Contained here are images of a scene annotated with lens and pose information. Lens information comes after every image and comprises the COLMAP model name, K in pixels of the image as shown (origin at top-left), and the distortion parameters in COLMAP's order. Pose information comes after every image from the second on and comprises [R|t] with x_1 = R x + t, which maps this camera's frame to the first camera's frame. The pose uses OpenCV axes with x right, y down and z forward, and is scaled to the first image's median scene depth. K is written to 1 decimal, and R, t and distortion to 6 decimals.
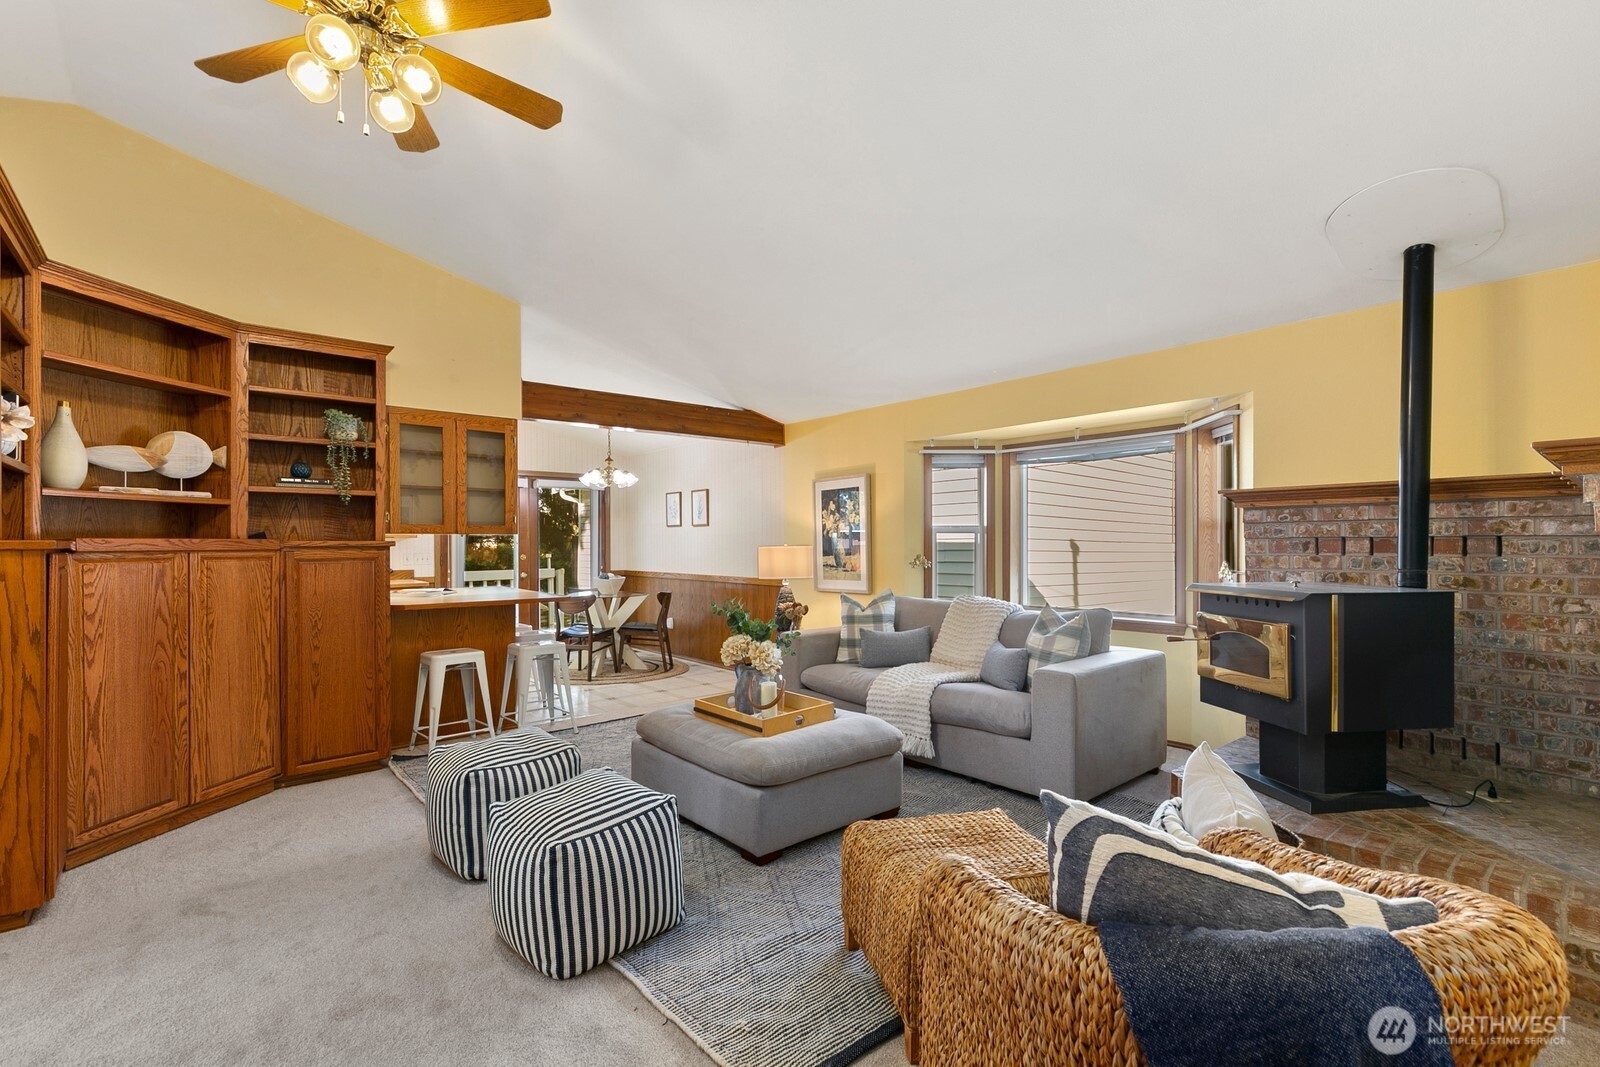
lens RADIAL K [[720.0, 0, 799.0], [0, 720.0, 536.7], [0, 0, 1]] dist [0.004323, -0.005182]
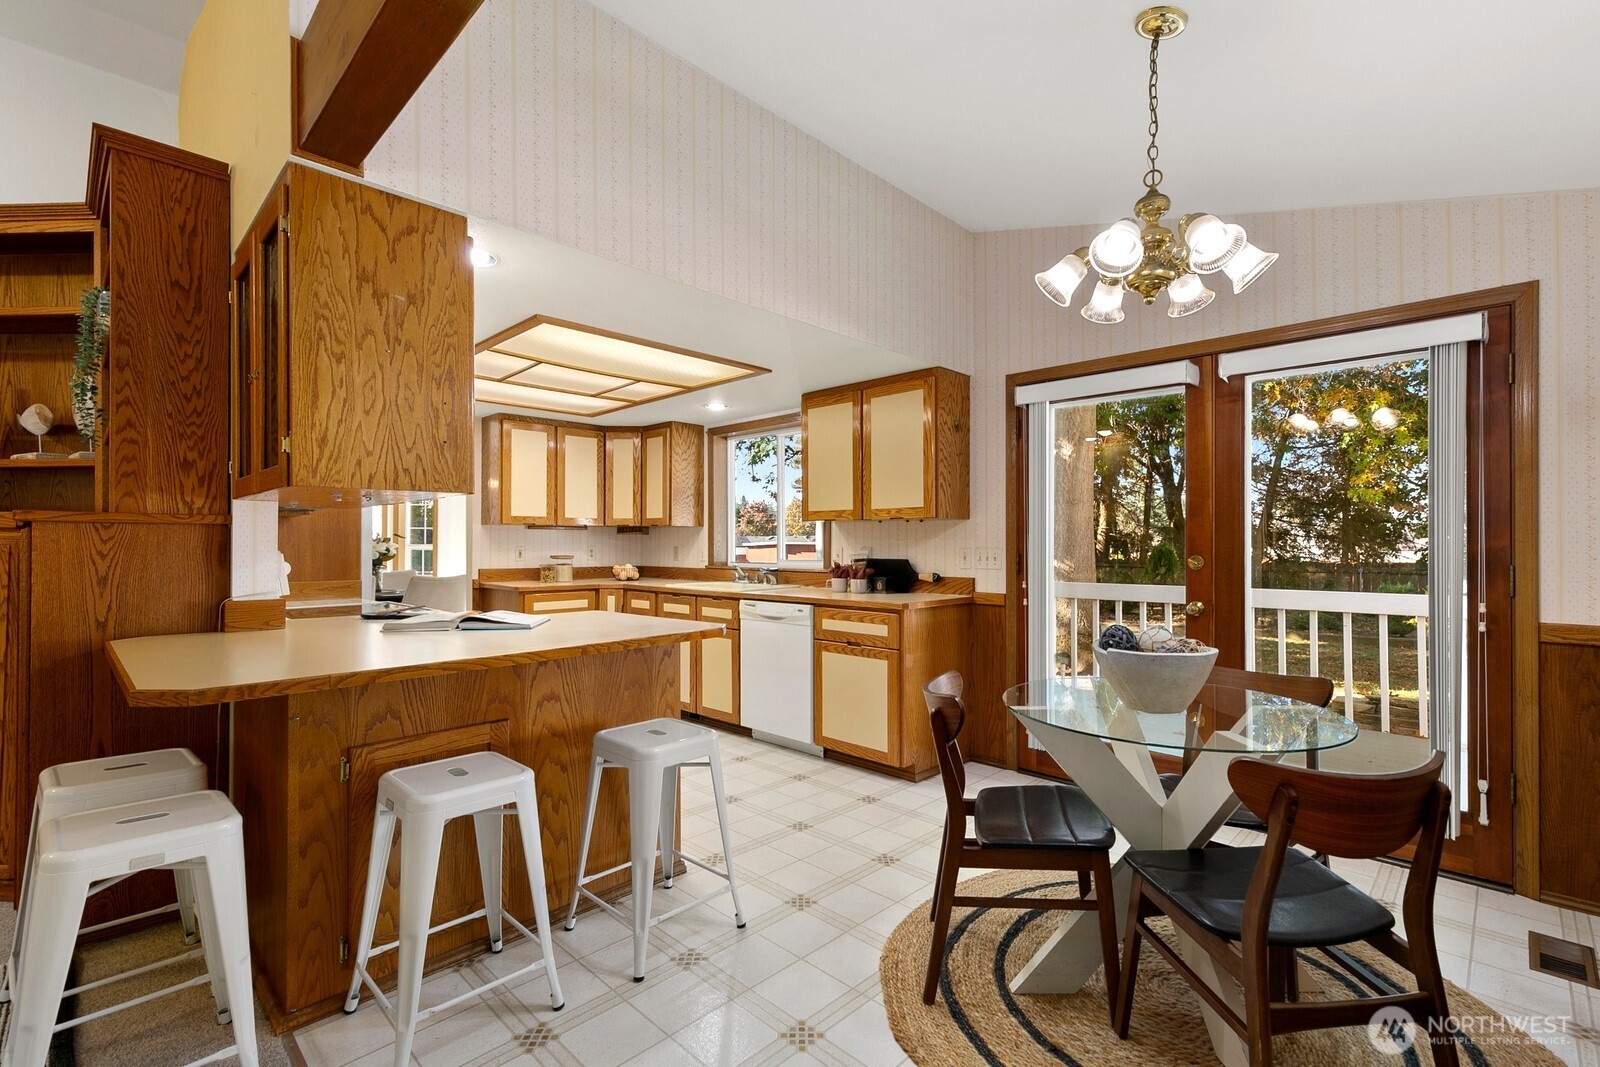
lens RADIAL K [[715.9, 0, 798.5], [0, 715.9, 541.0], [0, 0, 1]] dist [0.003052, 0.000368]
pose [[0.084454, -0.001119, -0.996427, -0.009920], [0.004154, 0.999991, -0.000771, 0.016730], [0.996419, -0.004074, 0.084458, 0.788990]]
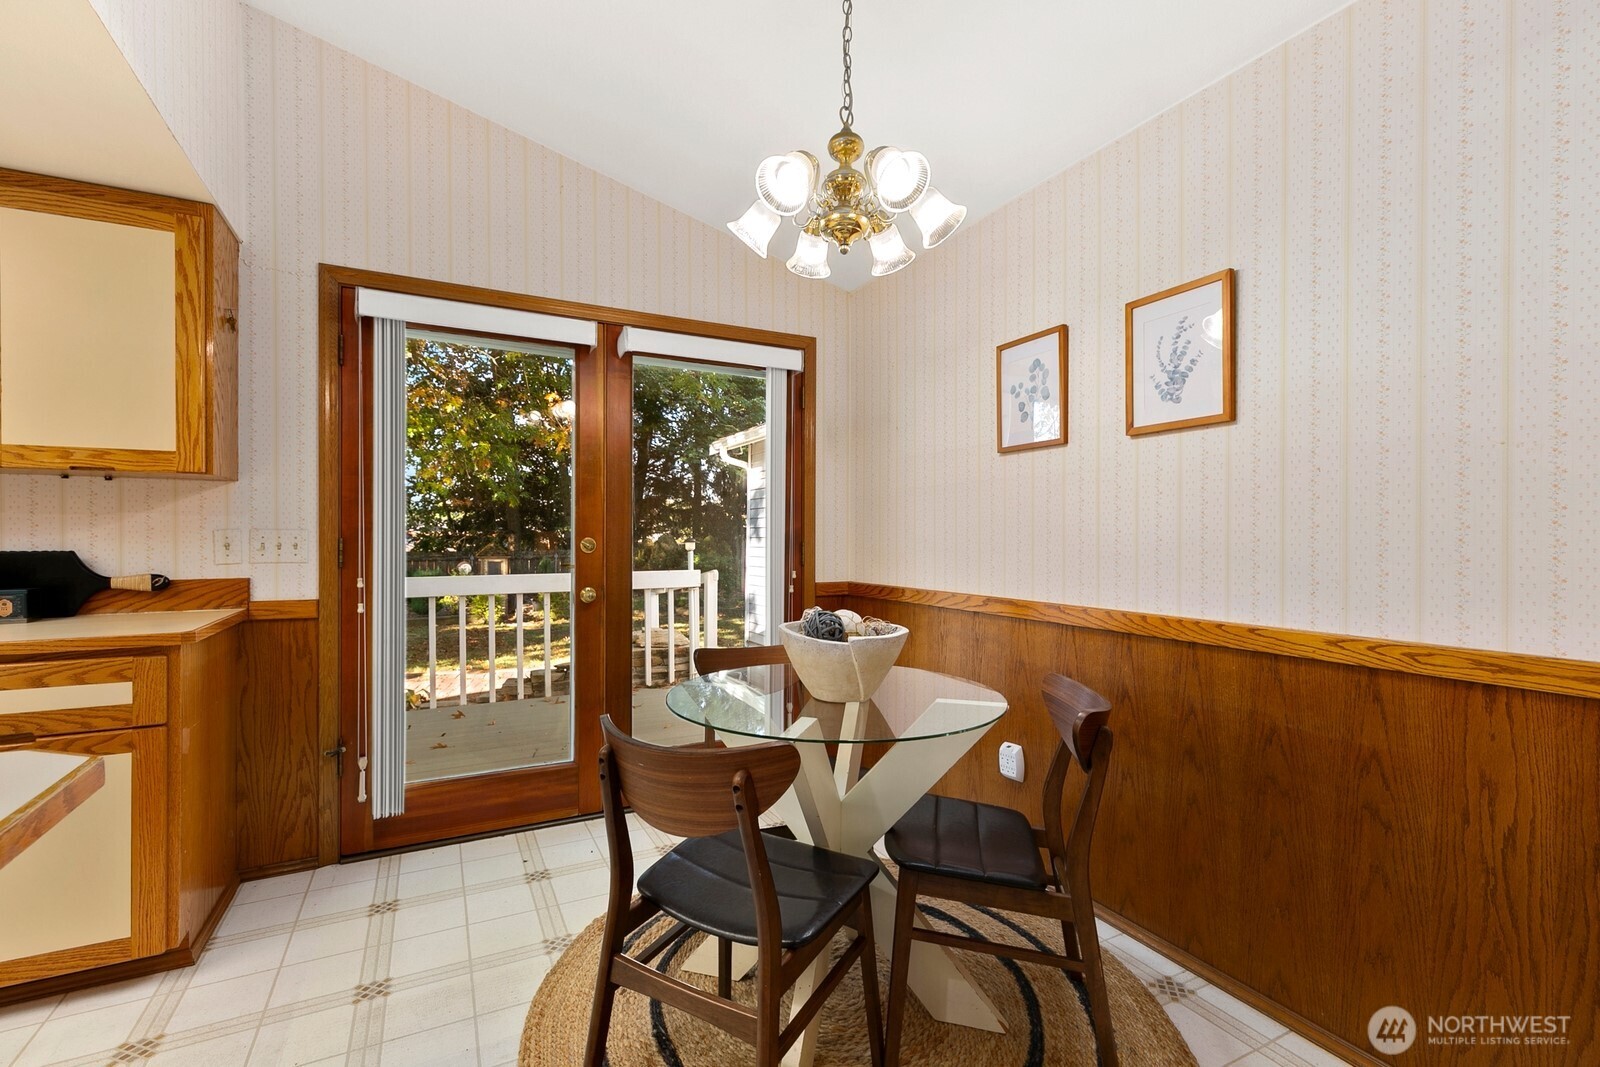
lens RADIAL K [[715.9, 0, 798.5], [0, 715.9, 541.0], [0, 0, 1]] dist [0.003052, 0.000368]
pose [[0.973299, 0.005510, -0.229474, -0.207832], [-0.002721, 0.999919, 0.012467, 0.022542], [0.229524, -0.011510, 0.973235, 0.708759]]
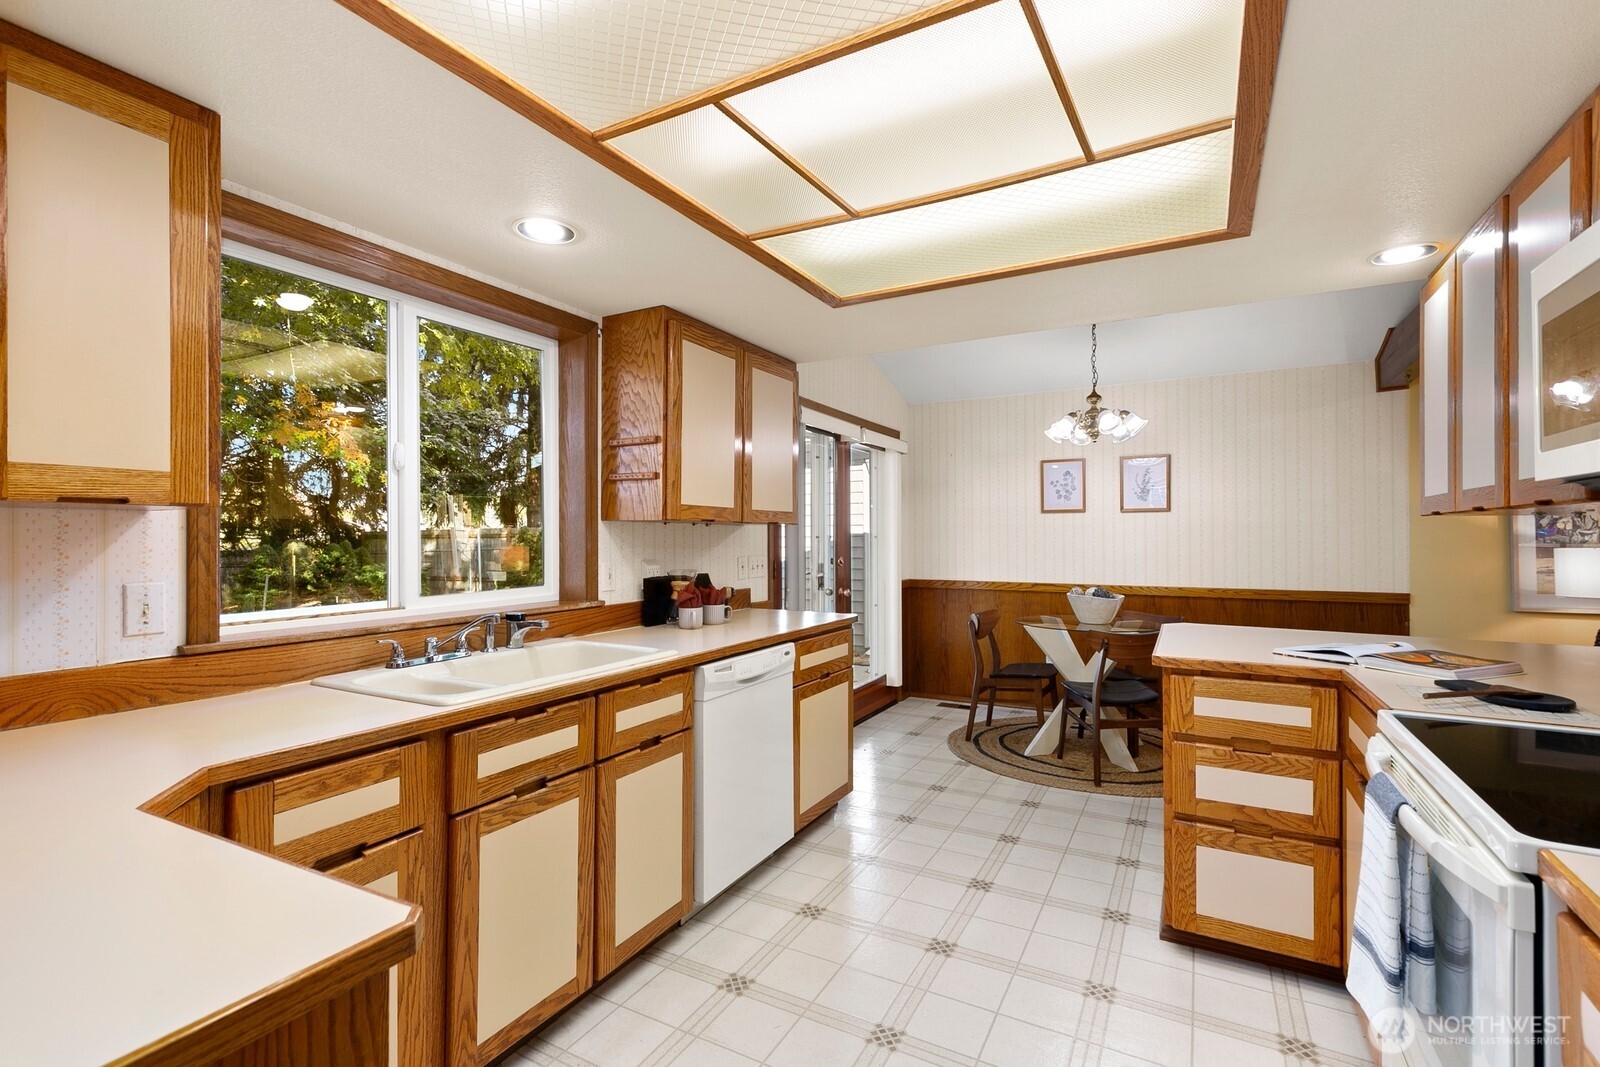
lens RADIAL K [[720.0, 0, 799.0], [0, 720.0, 536.7], [0, 0, 1]] dist [0.004323, -0.005182]
pose [[0.936877, 0.001035, 0.349659, -0.651206], [-0.002546, 0.999989, 0.003861, 0.006547], [-0.349651, -0.004507, 0.936869, 0.491471]]
